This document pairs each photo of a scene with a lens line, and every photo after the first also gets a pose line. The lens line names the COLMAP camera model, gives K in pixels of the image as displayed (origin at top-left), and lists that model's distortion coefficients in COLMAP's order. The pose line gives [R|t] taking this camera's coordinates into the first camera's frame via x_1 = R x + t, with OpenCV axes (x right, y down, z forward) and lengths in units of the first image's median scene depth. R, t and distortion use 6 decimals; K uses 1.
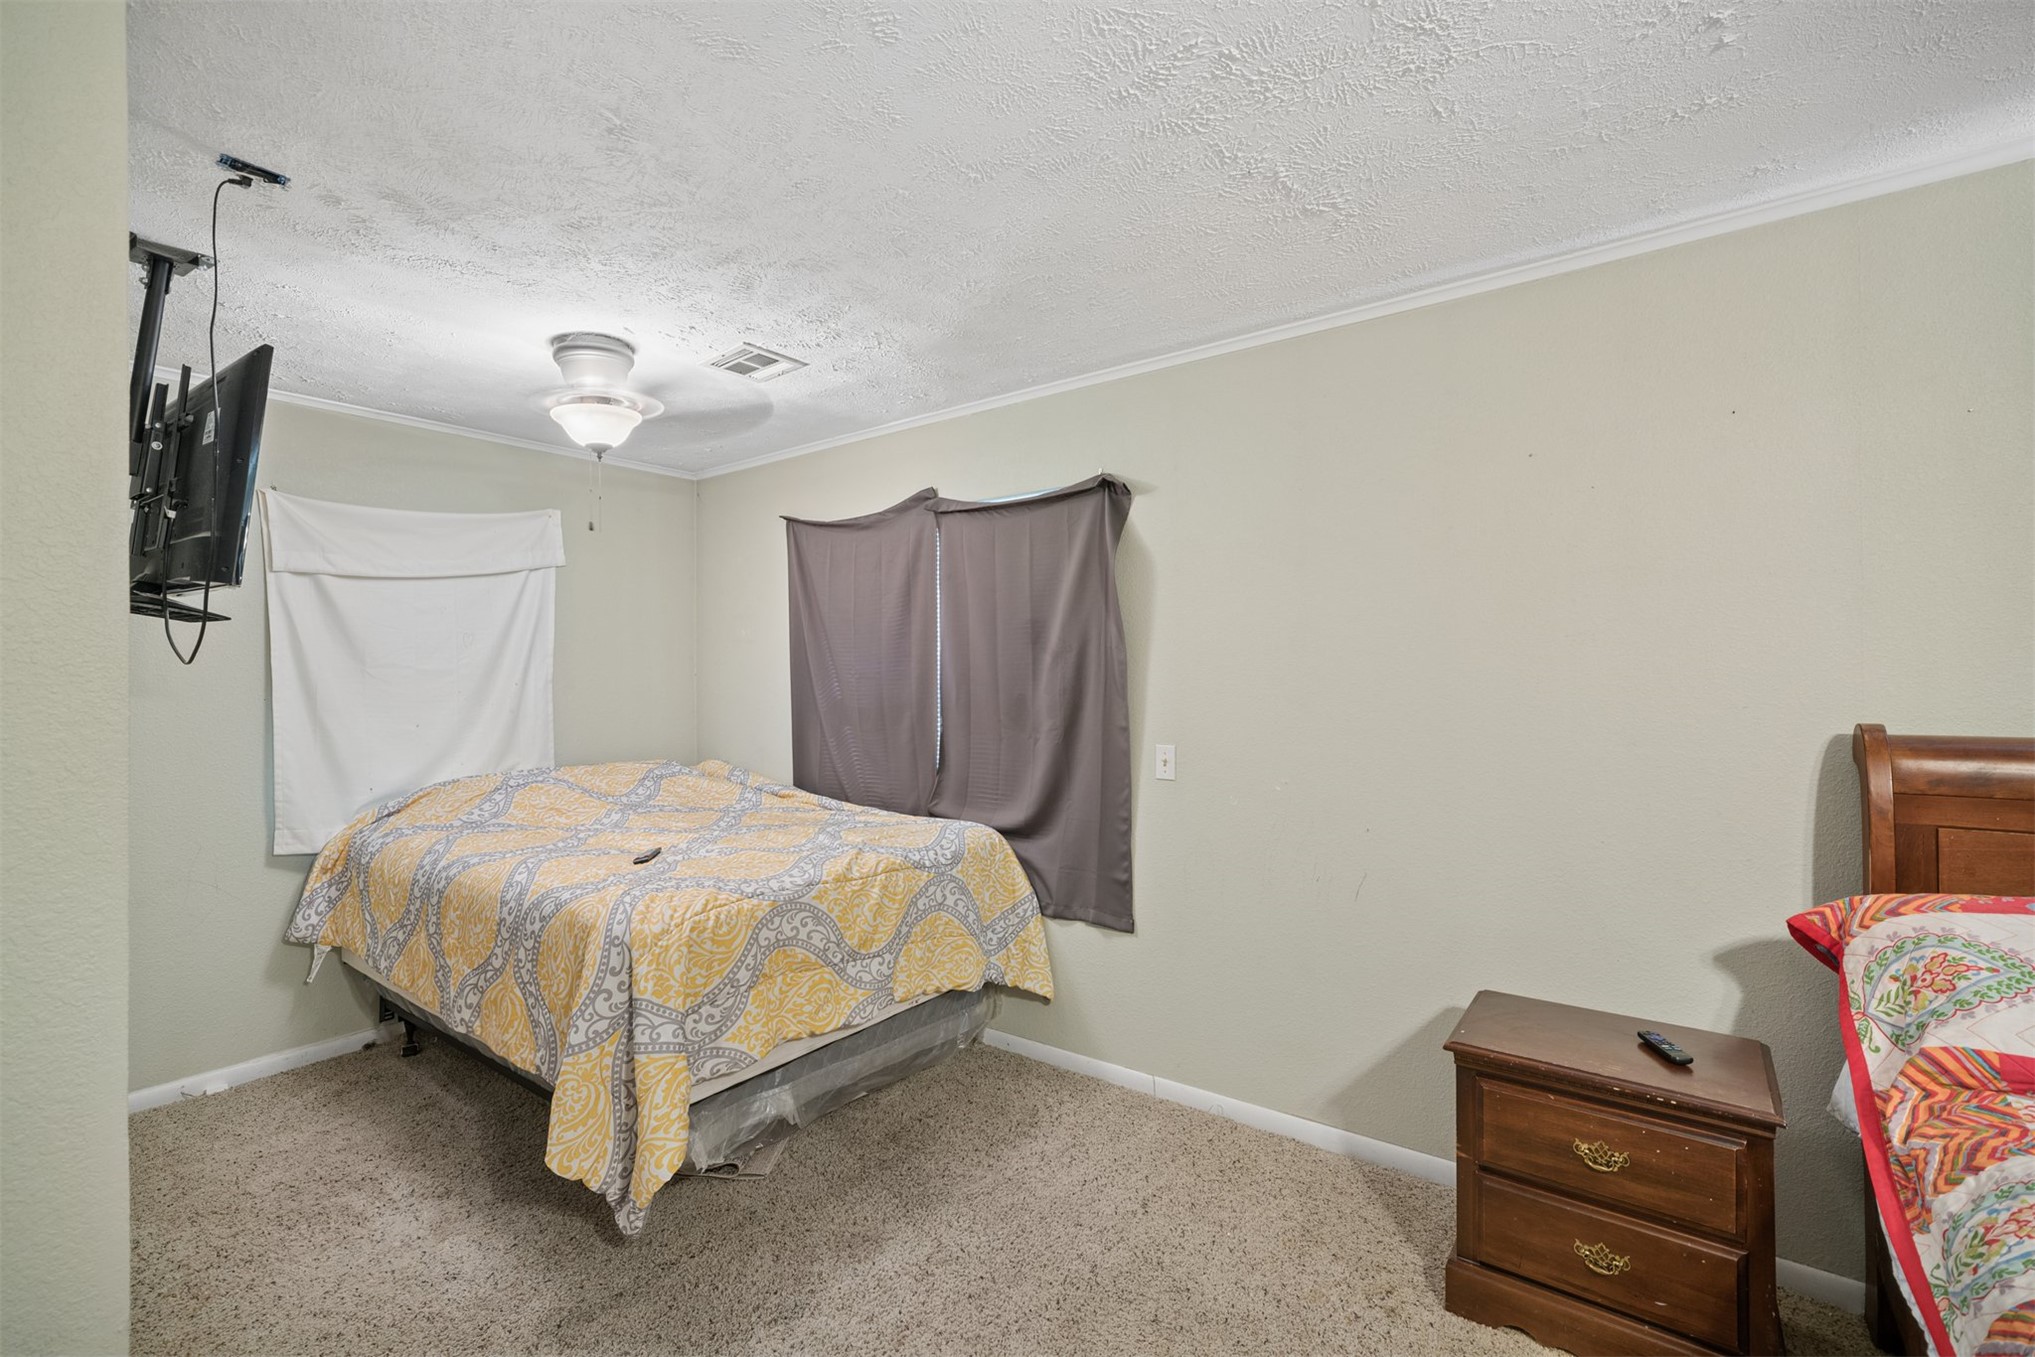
lens RADIAL K [[904.6, 0, 1006.5], [0, 904.6, 674.9], [0, 0, 1]] dist [-0.018014, 0.009774]
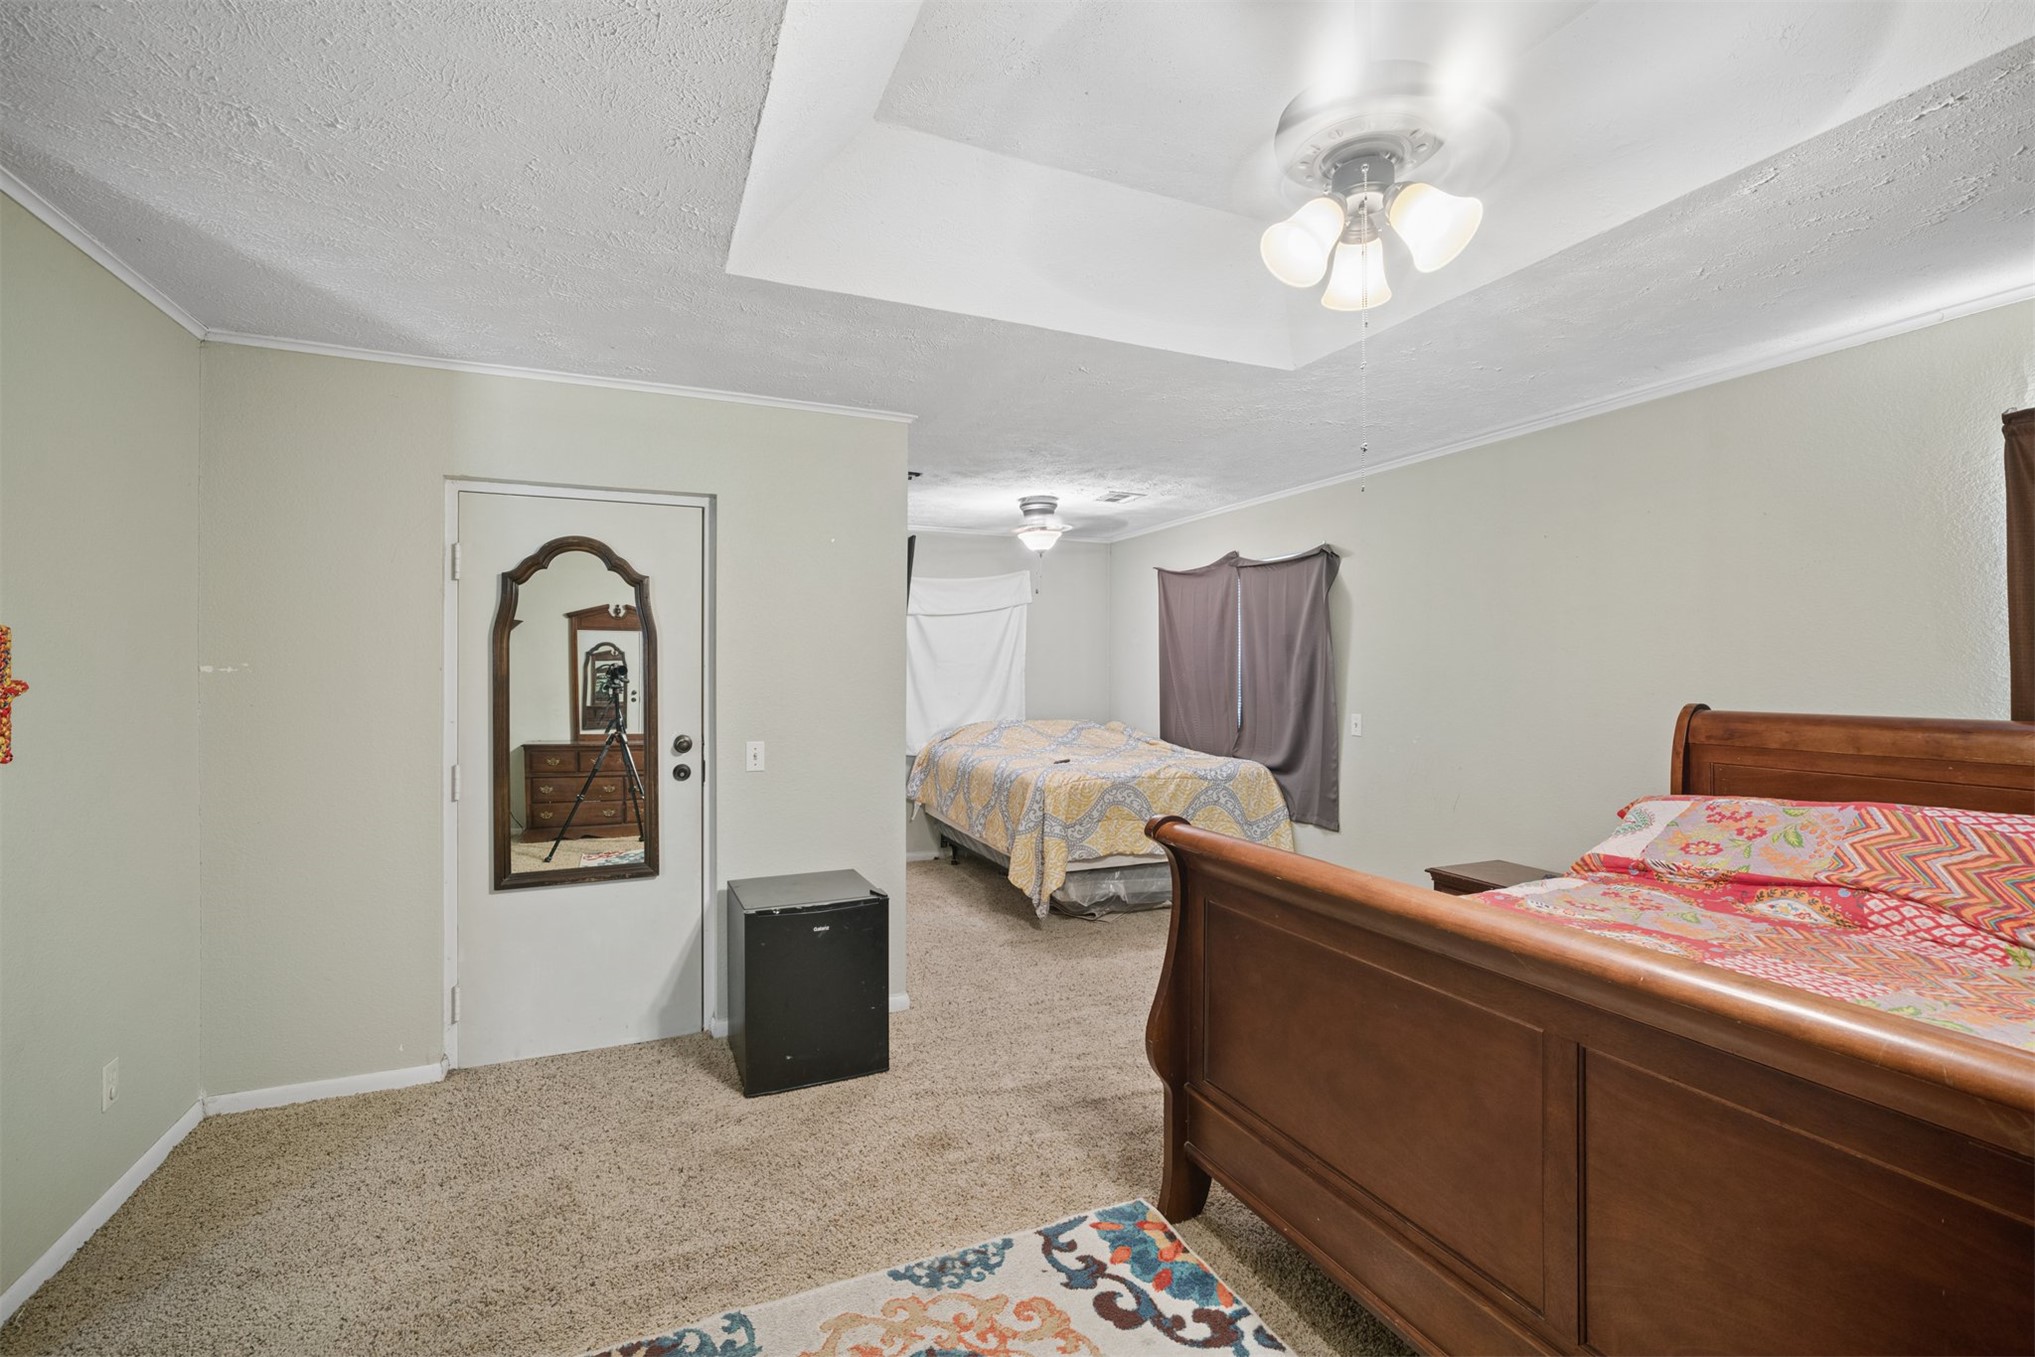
lens RADIAL K [[875.1, 0, 1004.1], [0, 875.1, 664.6], [0, 0, 1]] dist [-0.020436, 0.010904]
pose [[0.869477, 0.007163, -0.493921, 0.396692], [-0.008908, 0.999960, -0.001180, -0.003152], [0.493892, 0.005426, 0.869506, -0.654142]]
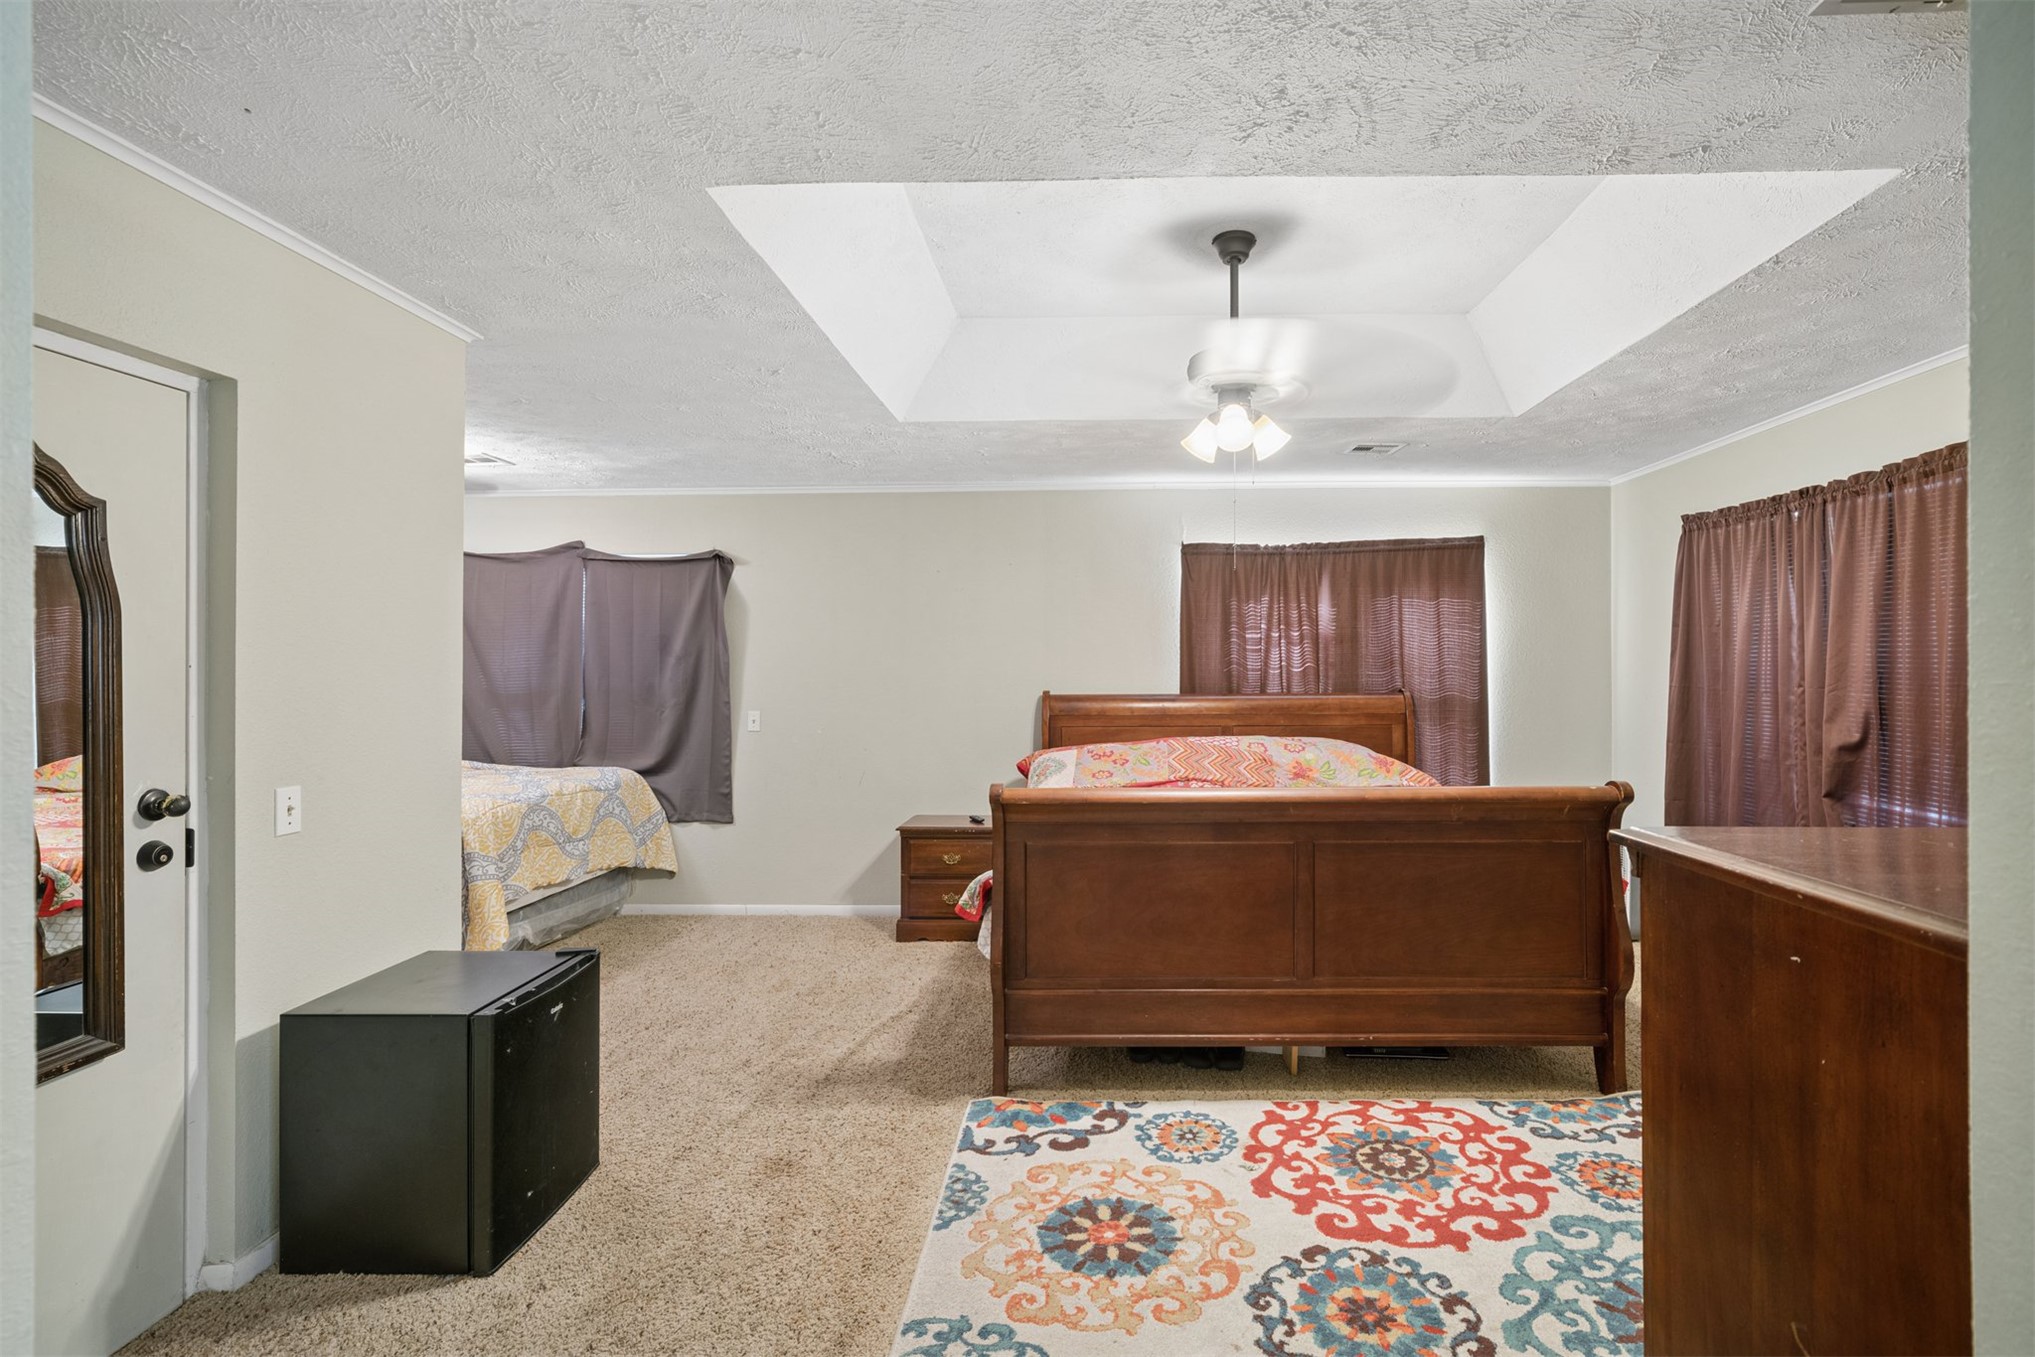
lens RADIAL K [[913.8, 0, 1079.3], [0, 913.8, 666.1], [0, 0, 1]] dist [-0.014905, 0.000366]
pose [[0.818662, 0.009314, 0.574200, -0.321036], [-0.005100, 0.999947, -0.008949, 0.003330], [-0.574252, 0.004398, 0.818666, -0.796735]]
